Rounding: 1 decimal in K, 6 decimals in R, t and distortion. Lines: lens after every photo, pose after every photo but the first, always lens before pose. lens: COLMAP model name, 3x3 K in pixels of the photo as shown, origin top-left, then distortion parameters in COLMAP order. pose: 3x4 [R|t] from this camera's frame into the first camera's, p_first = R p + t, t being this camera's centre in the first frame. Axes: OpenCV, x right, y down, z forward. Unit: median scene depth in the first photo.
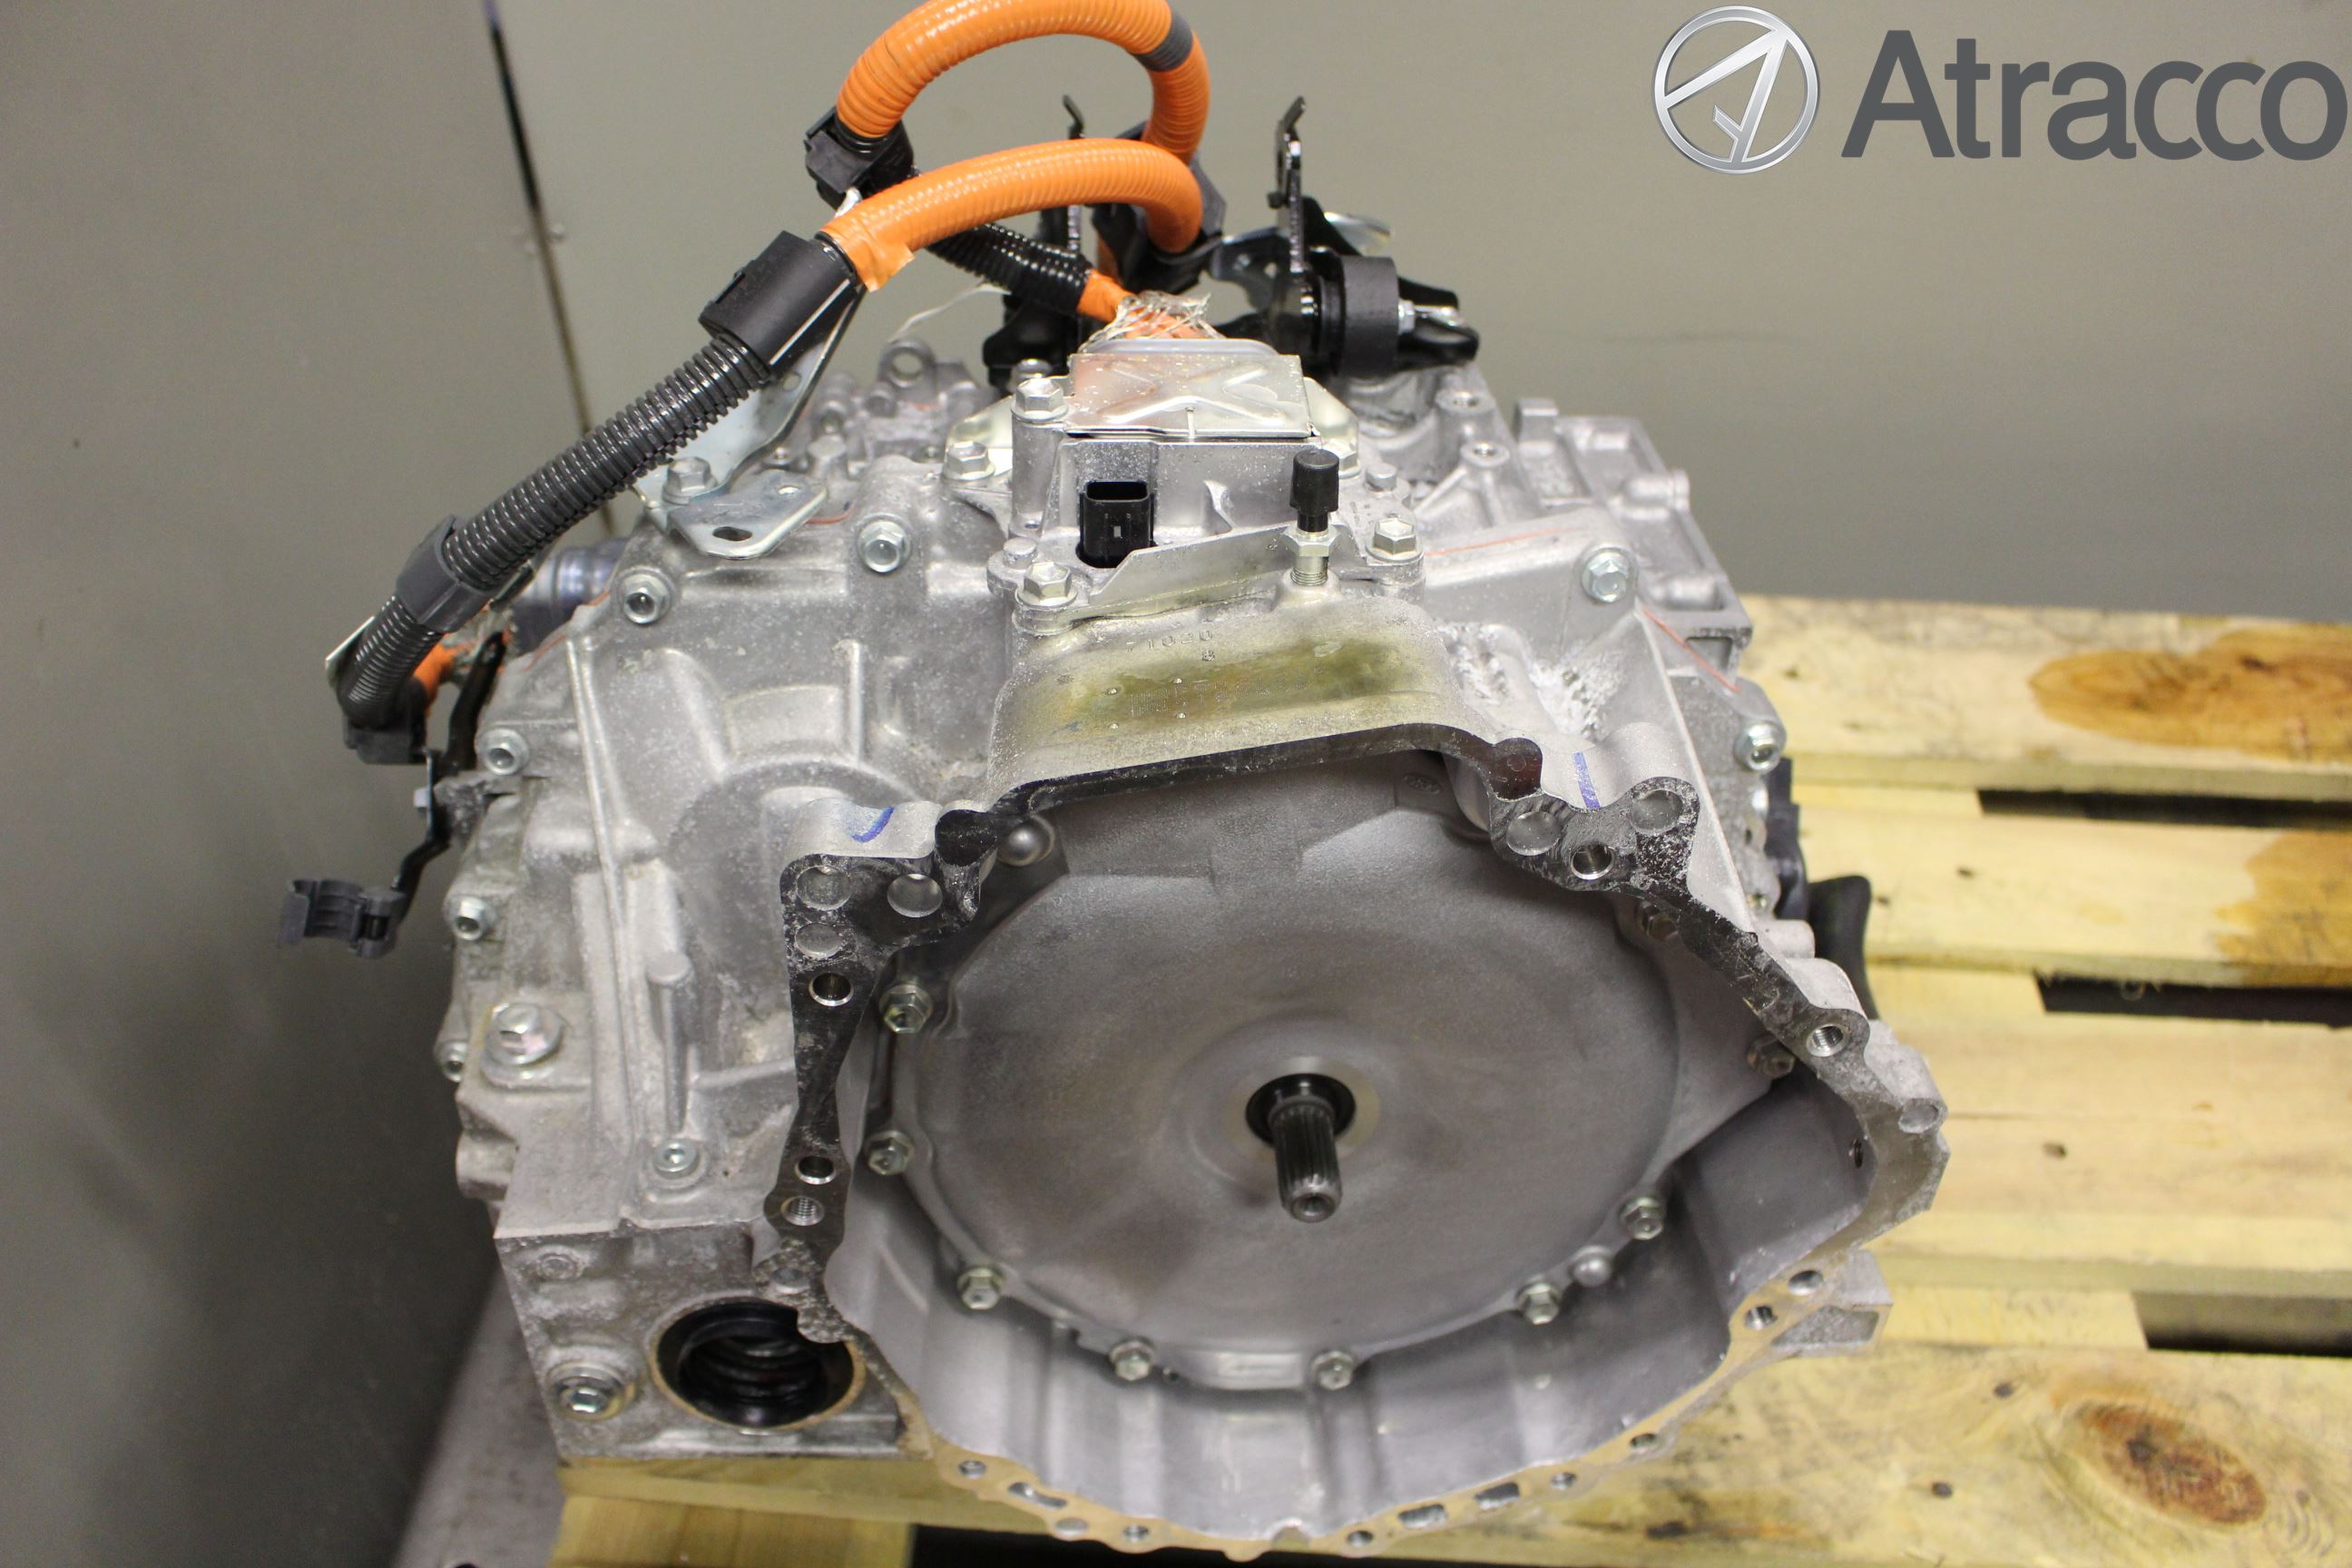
lens RADIAL K [[2001.6, 0, 1218.3], [0, 2001.6, 784.0], [0, 0, 1]] dist [-0.159718, 0.147217]
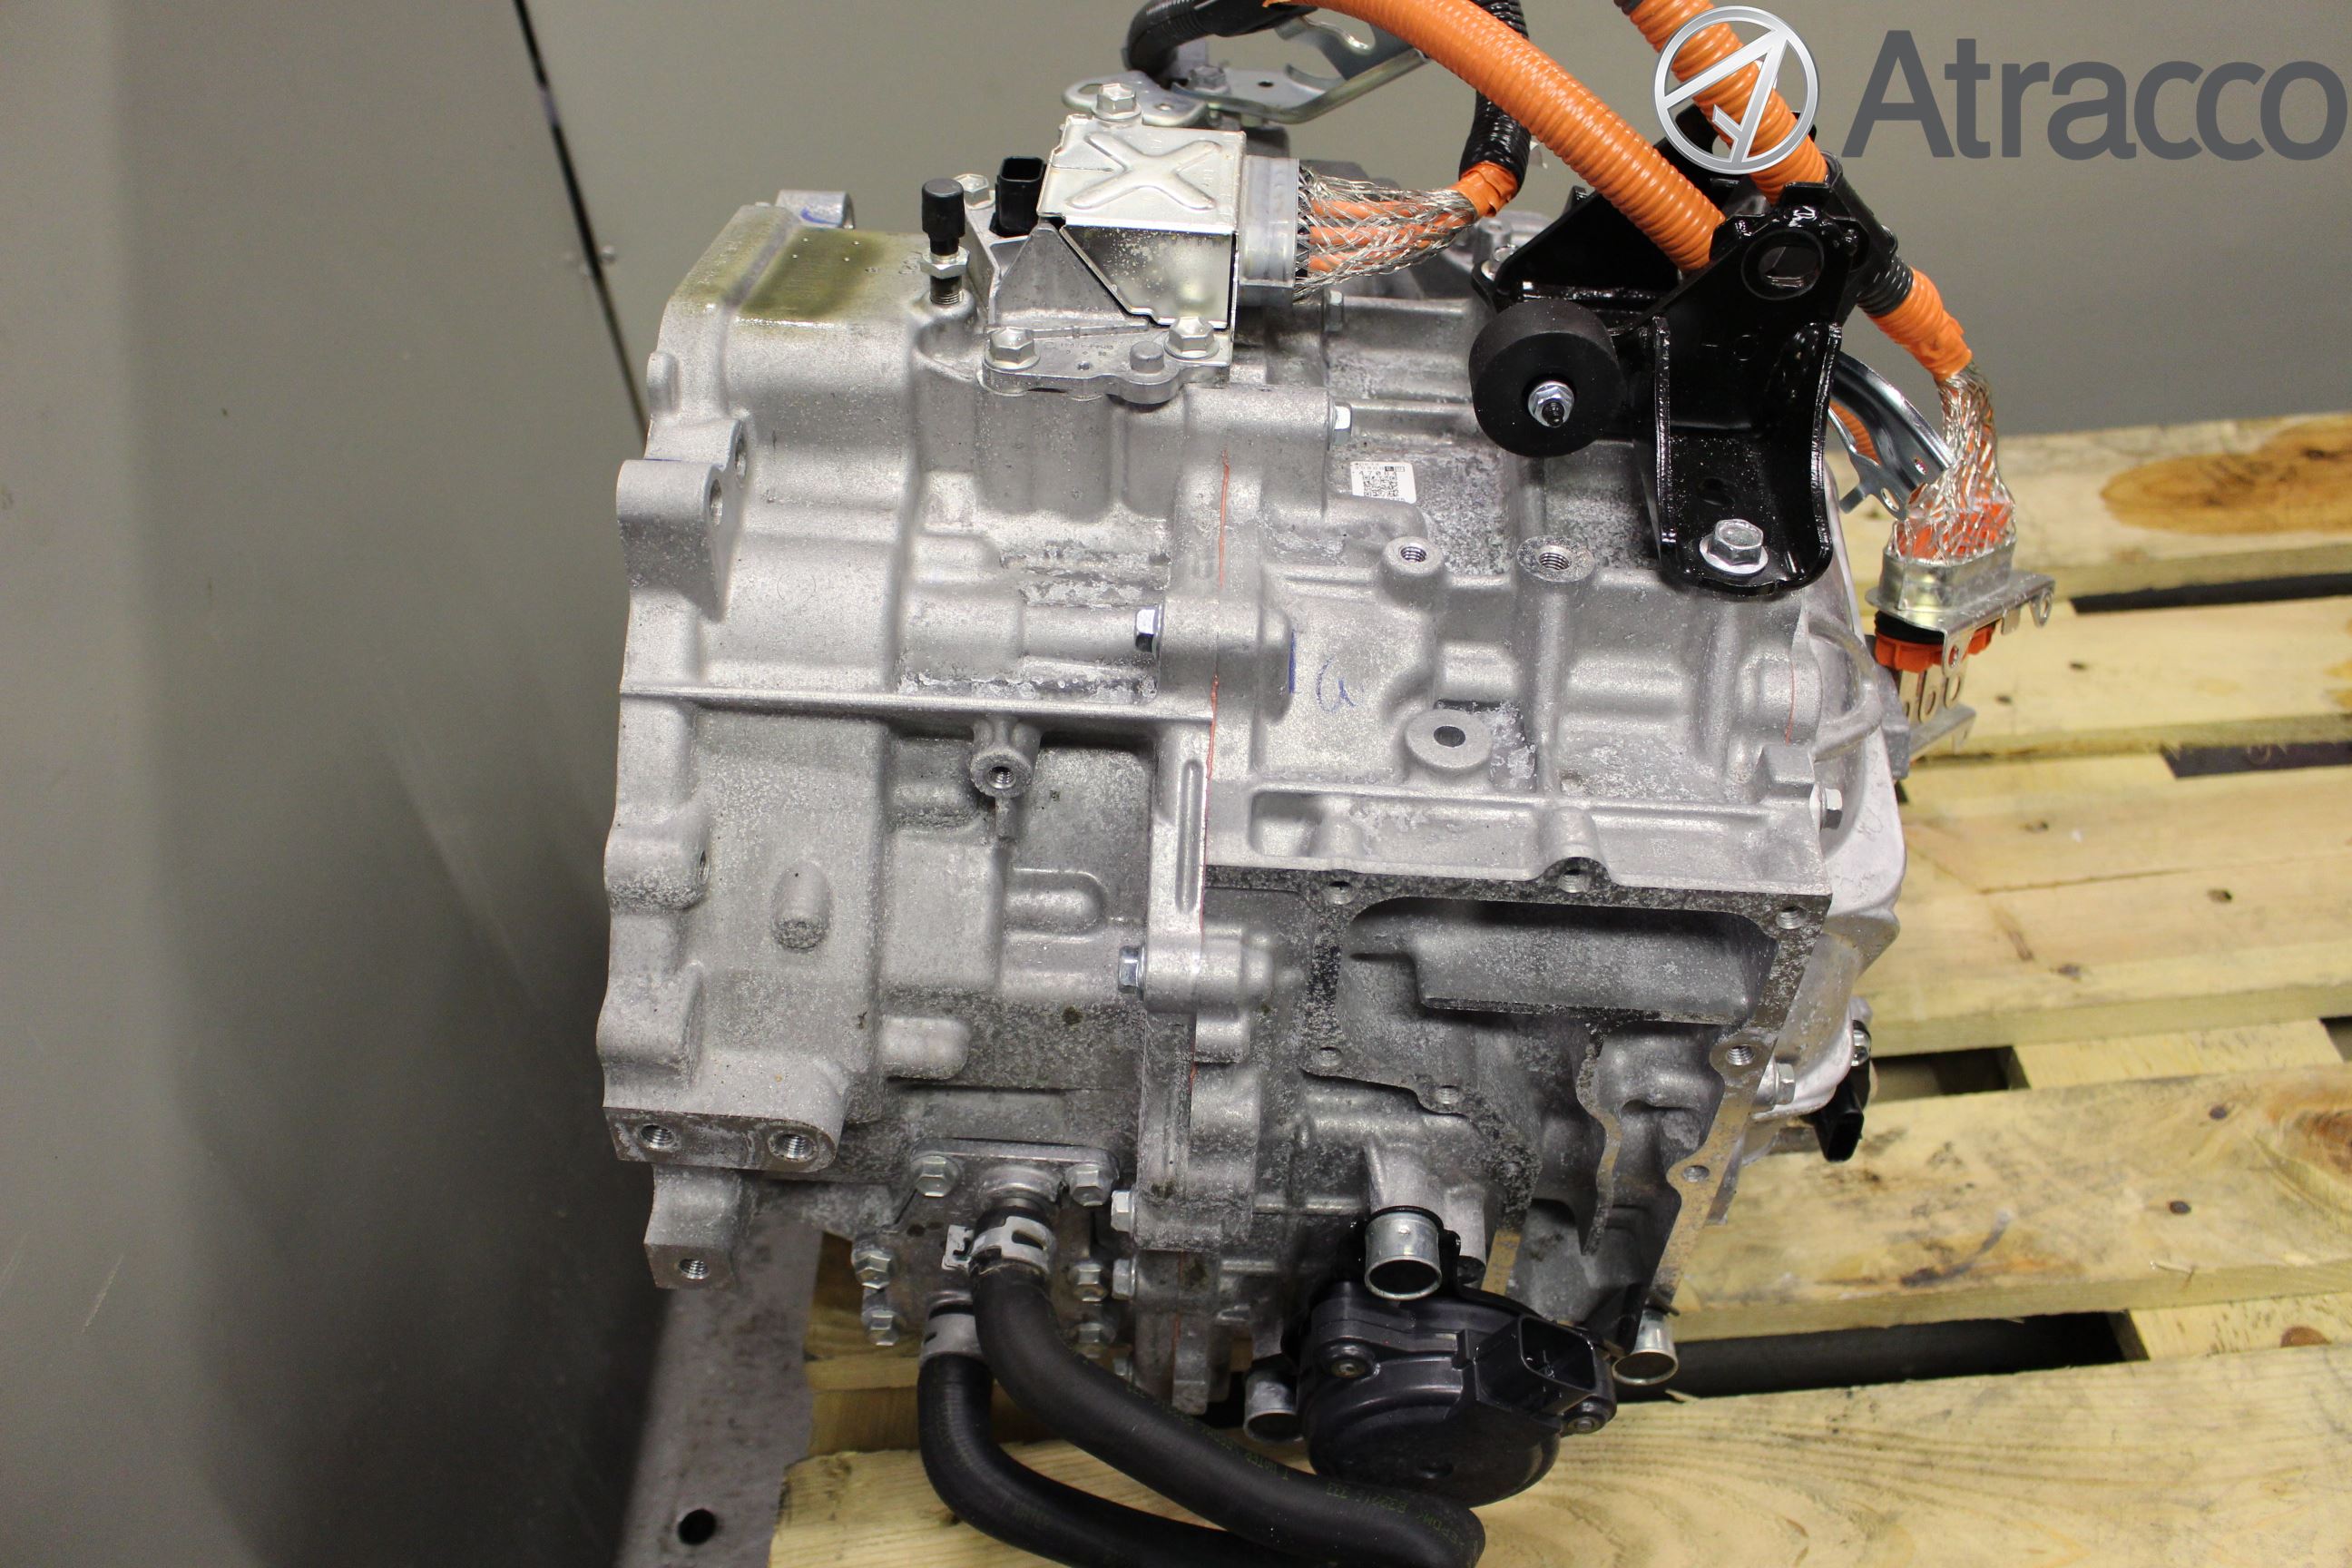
lens RADIAL K [[2001.6, 0, 1218.3], [0, 2001.6, 784.0], [0, 0, 1]] dist [-0.159718, 0.147217]
pose [[0.992811, -0.119559, 0.005646, -0.097594], [0.119692, 0.991794, -0.044937, 0.125653], [-0.000227, 0.045290, 0.998974, -0.013599]]
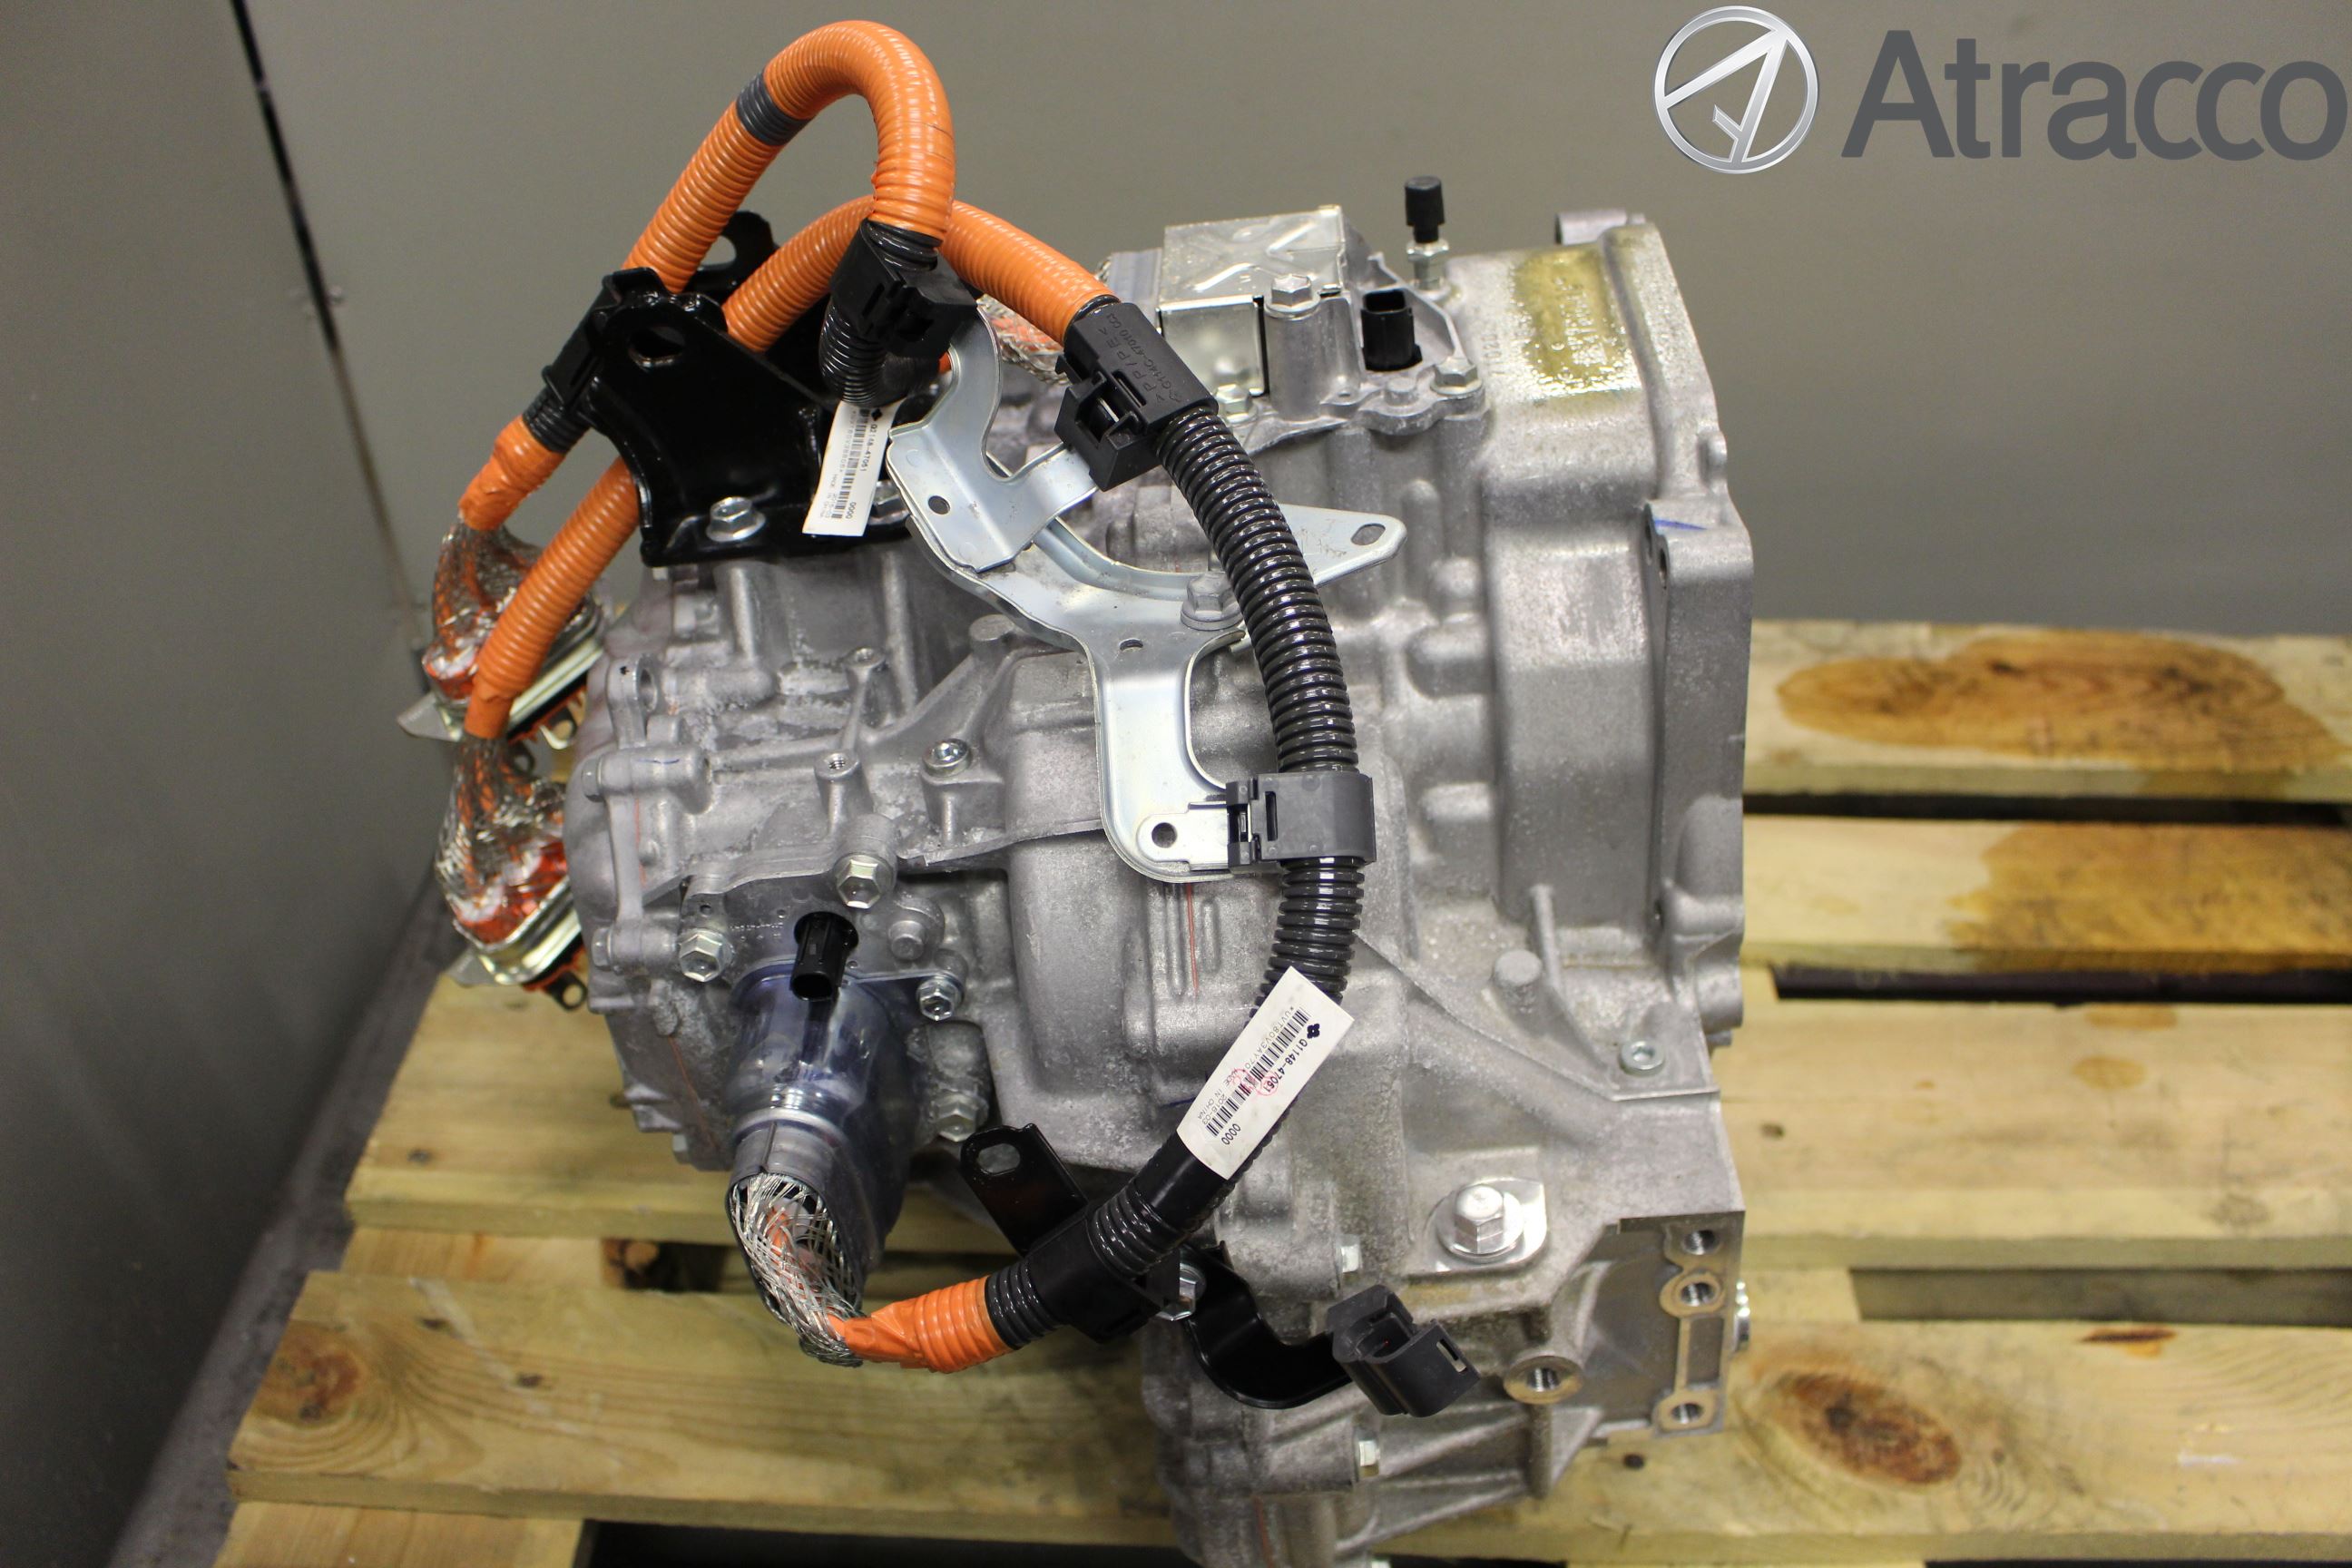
lens RADIAL K [[2001.6, 0, 1218.3], [0, 2001.6, 784.0], [0, 0, 1]] dist [-0.159718, 0.147217]
pose [[0.999251, -0.021600, 0.032112, 0.133071], [0.023629, 0.997658, -0.064191, 0.077681], [-0.030650, 0.064902, 0.997421, -0.002899]]
